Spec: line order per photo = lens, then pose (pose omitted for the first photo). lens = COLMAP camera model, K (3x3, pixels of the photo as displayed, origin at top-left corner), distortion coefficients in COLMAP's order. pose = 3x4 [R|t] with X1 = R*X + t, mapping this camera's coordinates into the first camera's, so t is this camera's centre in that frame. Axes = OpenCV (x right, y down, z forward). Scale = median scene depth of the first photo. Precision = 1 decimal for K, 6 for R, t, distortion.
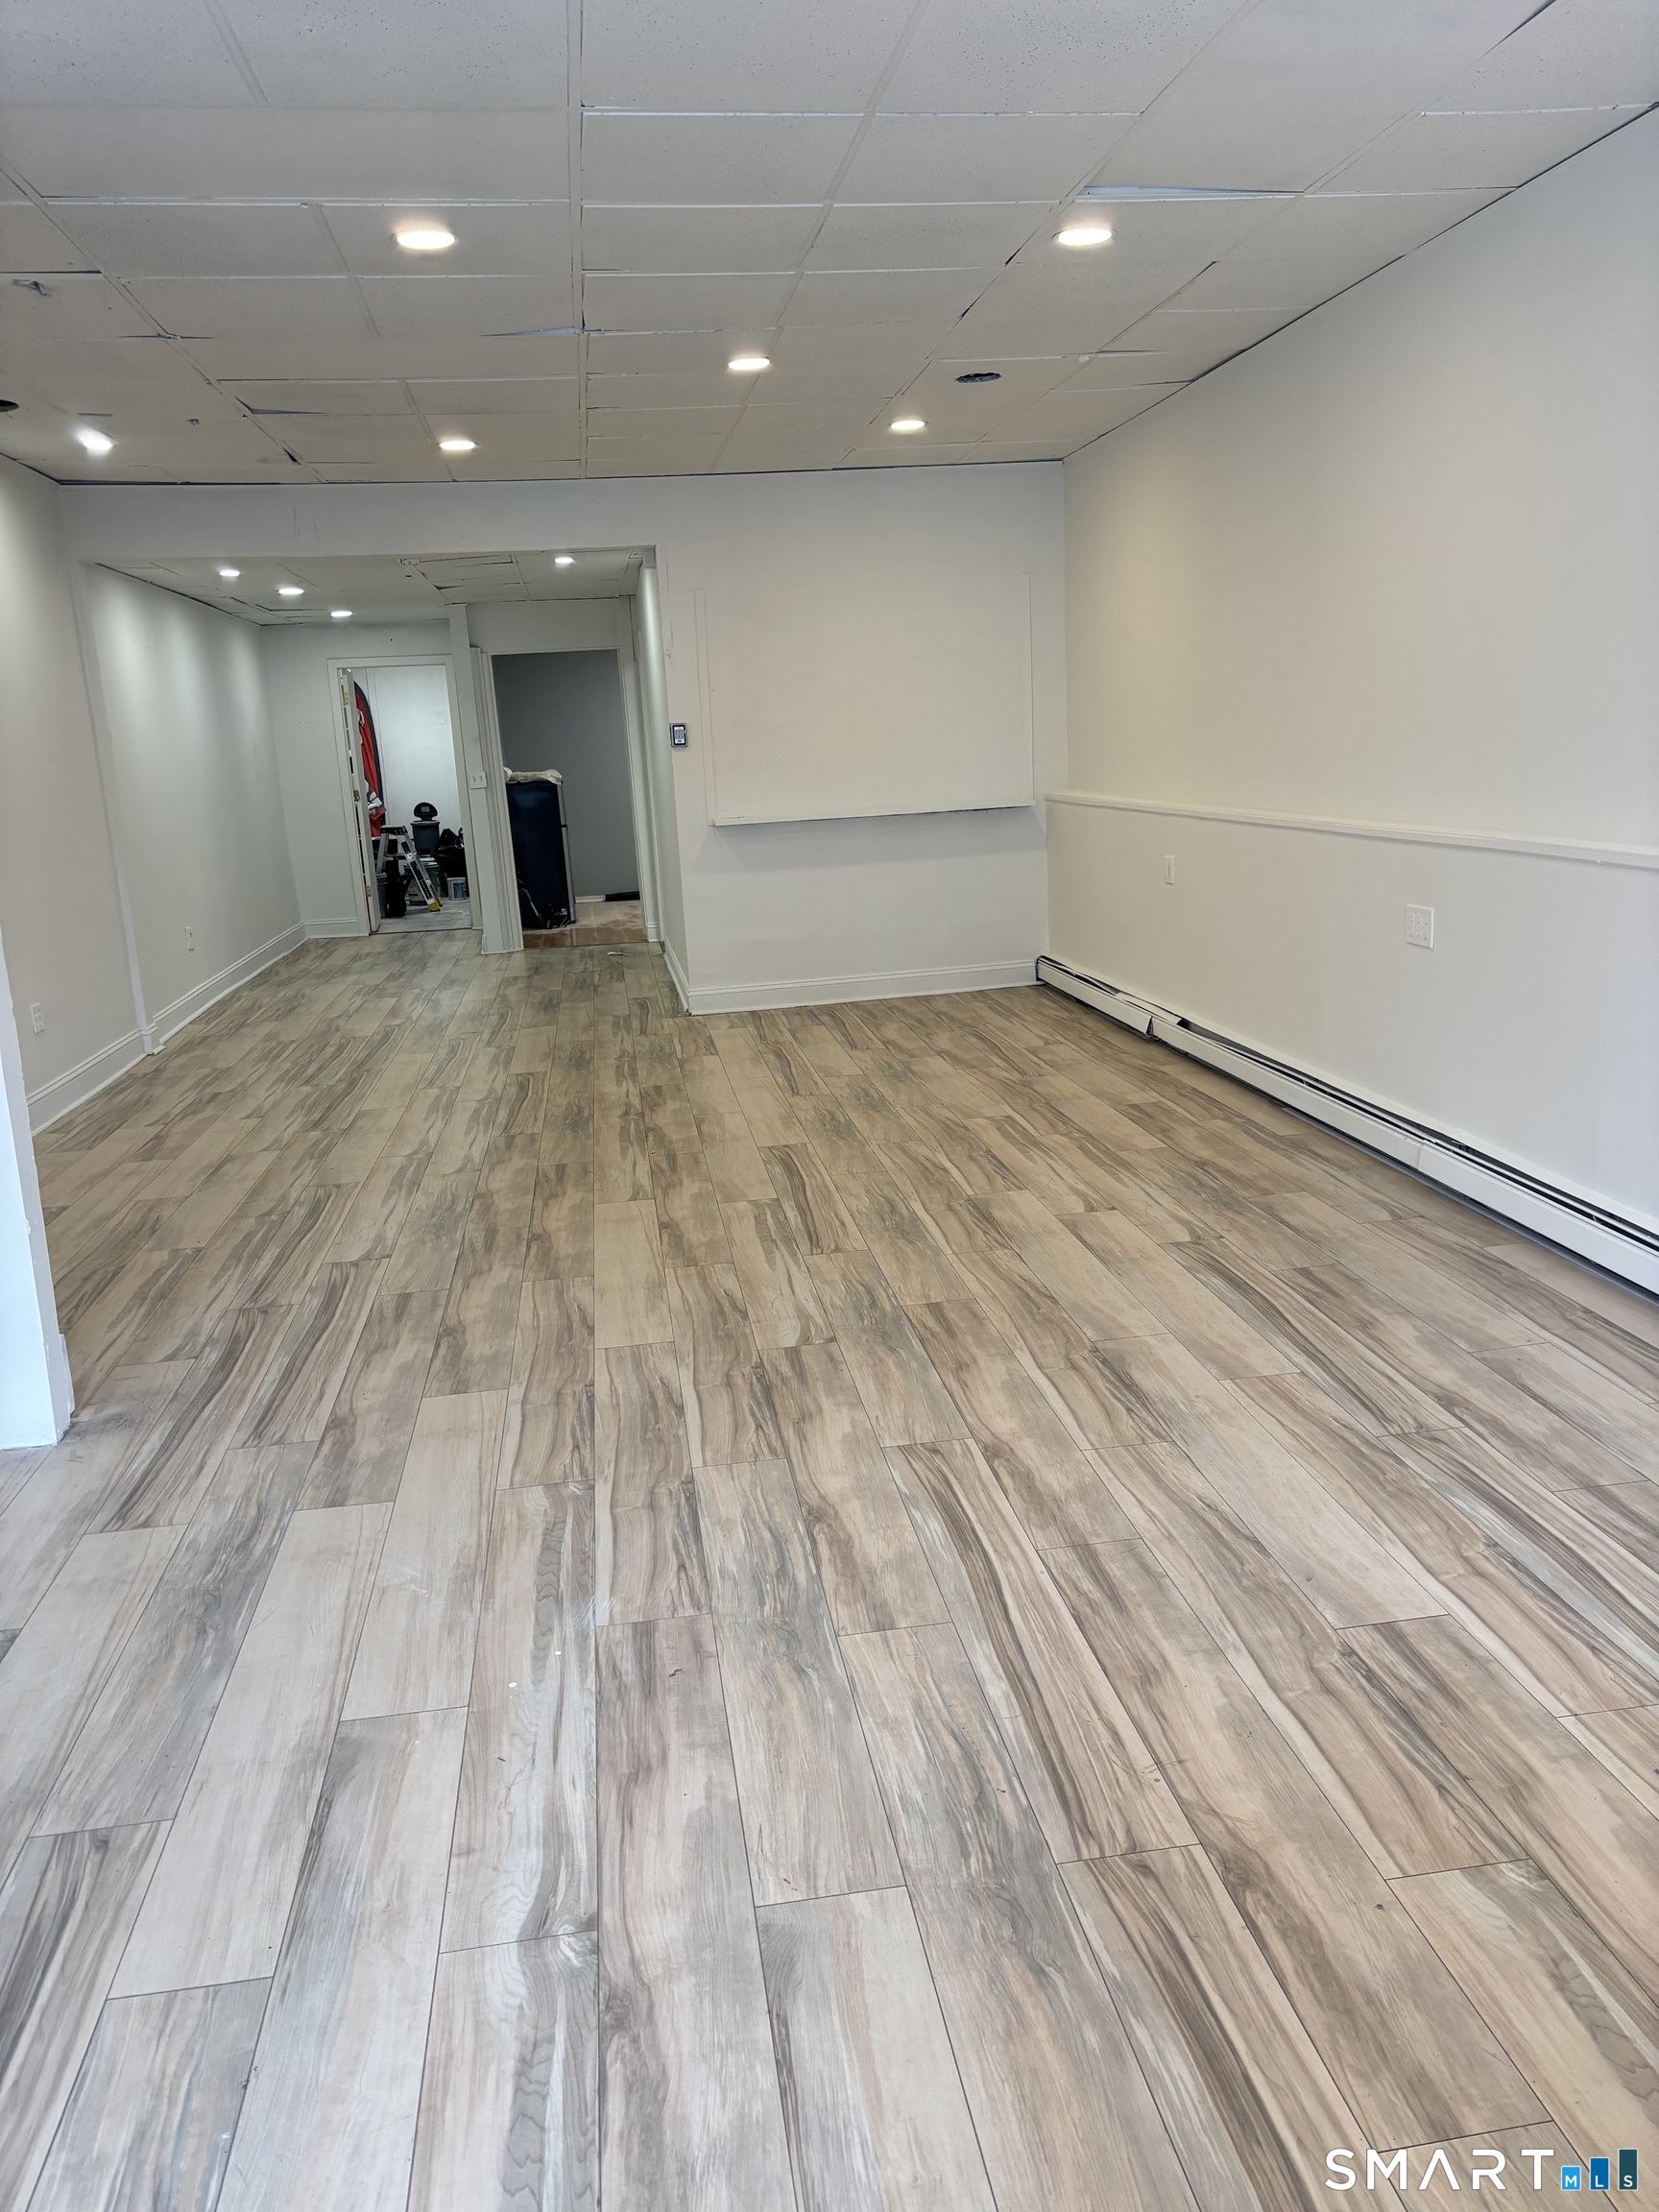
lens RADIAL K [[1686.0, 0, 835.2], [0, 1686.0, 1156.8], [0, 0, 1]] dist [0.035613, -0.012851]
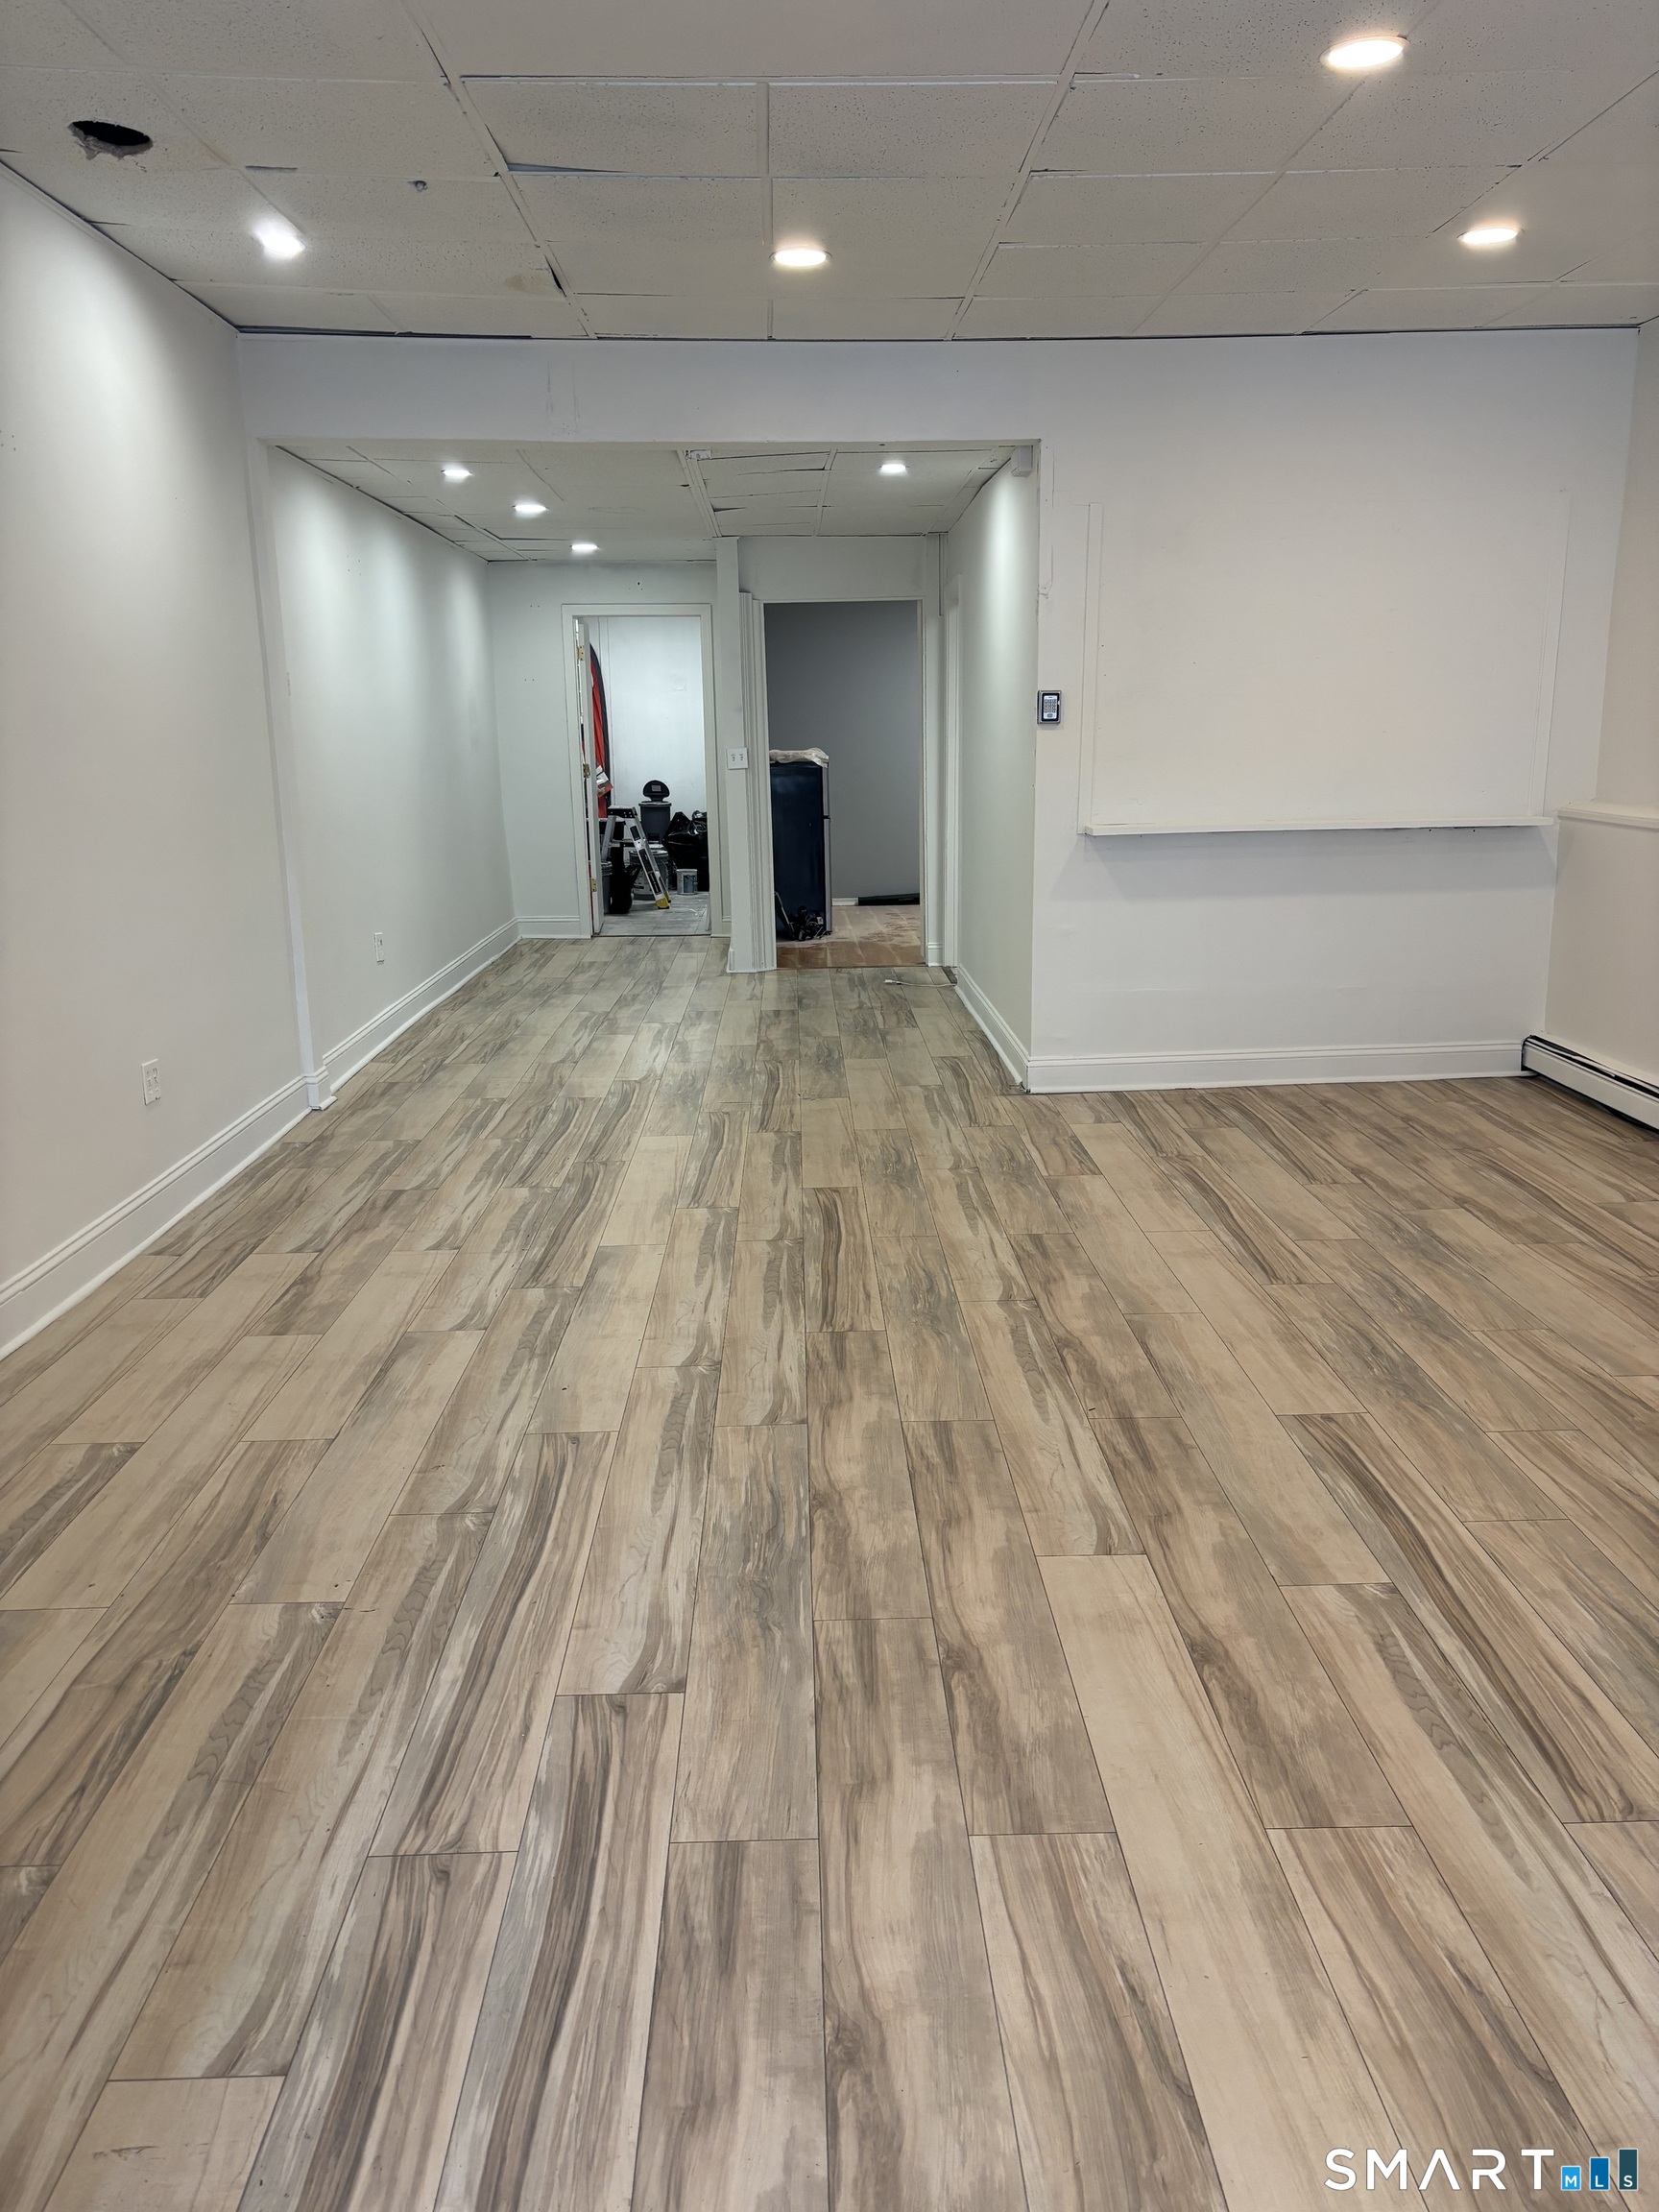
lens RADIAL K [[1686.0, 0, 838.6], [0, 1686.0, 1160.9], [0, 0, 1]] dist [0.035613, -0.012851]
pose [[0.993099, 0.062443, -0.099271, -0.194602], [-0.061223, 0.998007, 0.015298, -0.125060], [0.100028, -0.009115, 0.994943, 0.546454]]
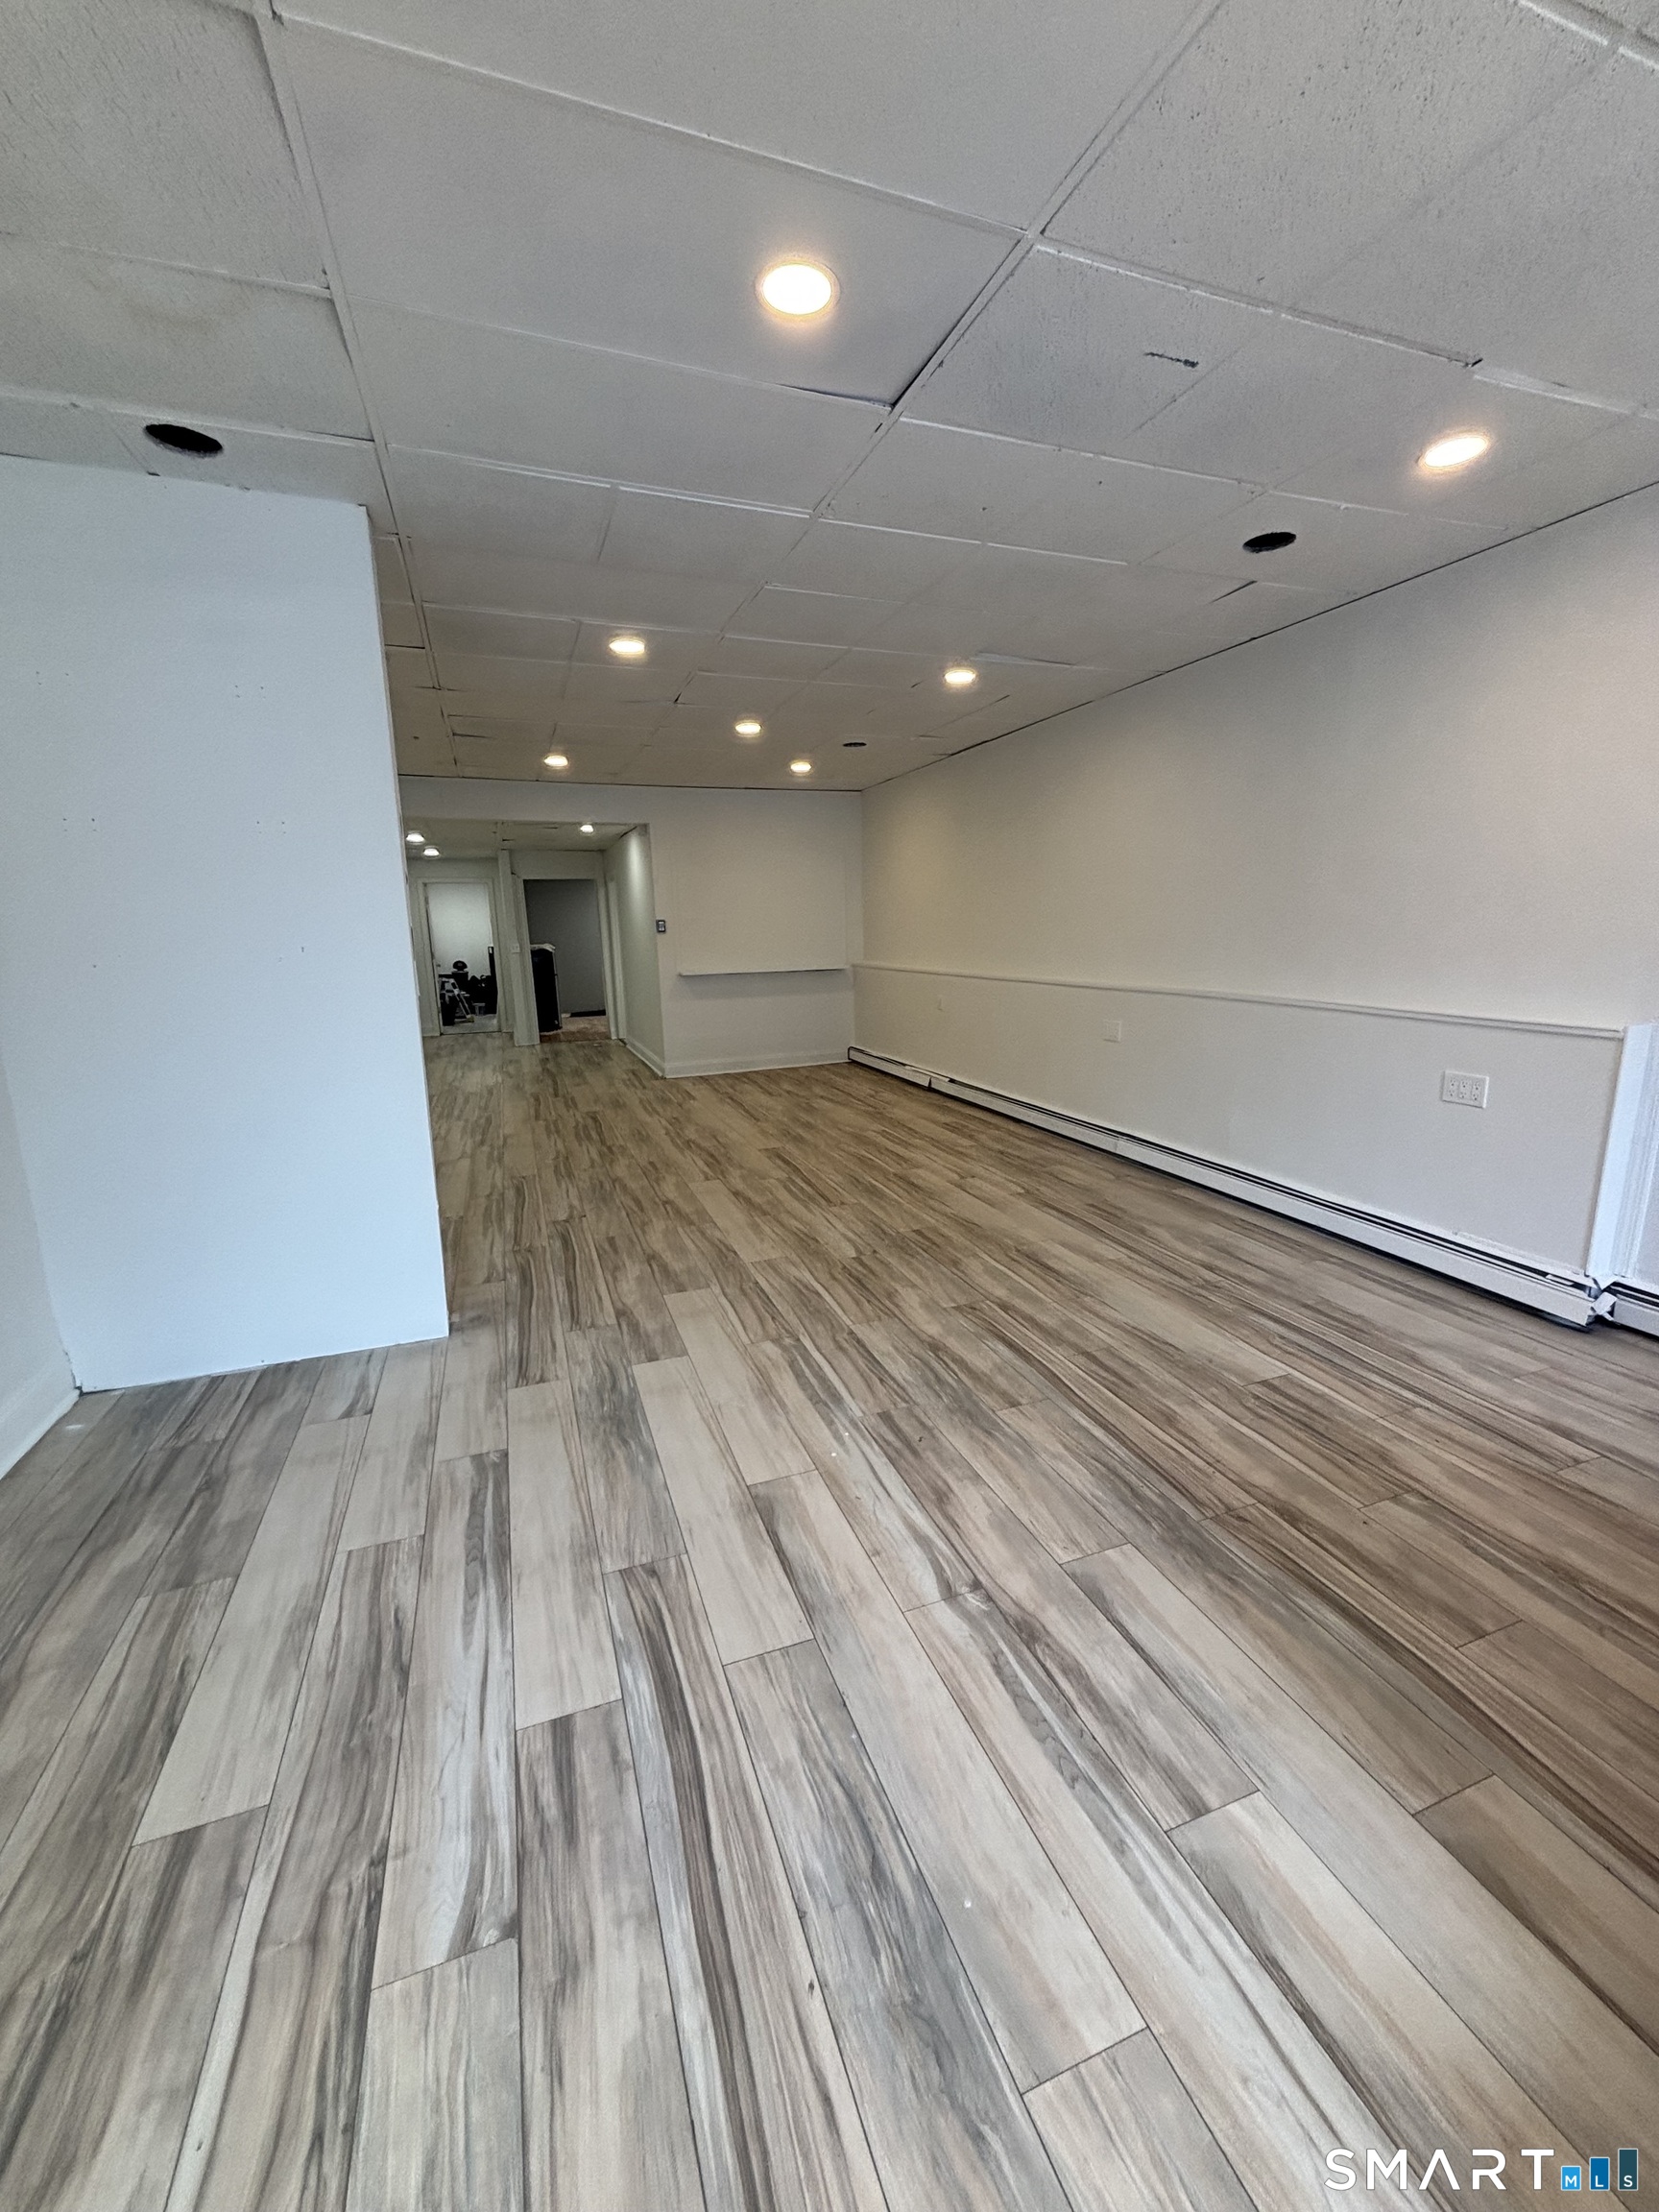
lens RADIAL K [[886.8, 0, 844.9], [0, 886.8, 1129.5], [0, 0, 1]] dist [0.001771, -0.000948]
pose [[0.975306, -0.016662, 0.220229, -0.224696], [0.022628, 0.999441, -0.024595, -0.002256], [-0.219696, 0.028971, 0.975138, 0.052307]]
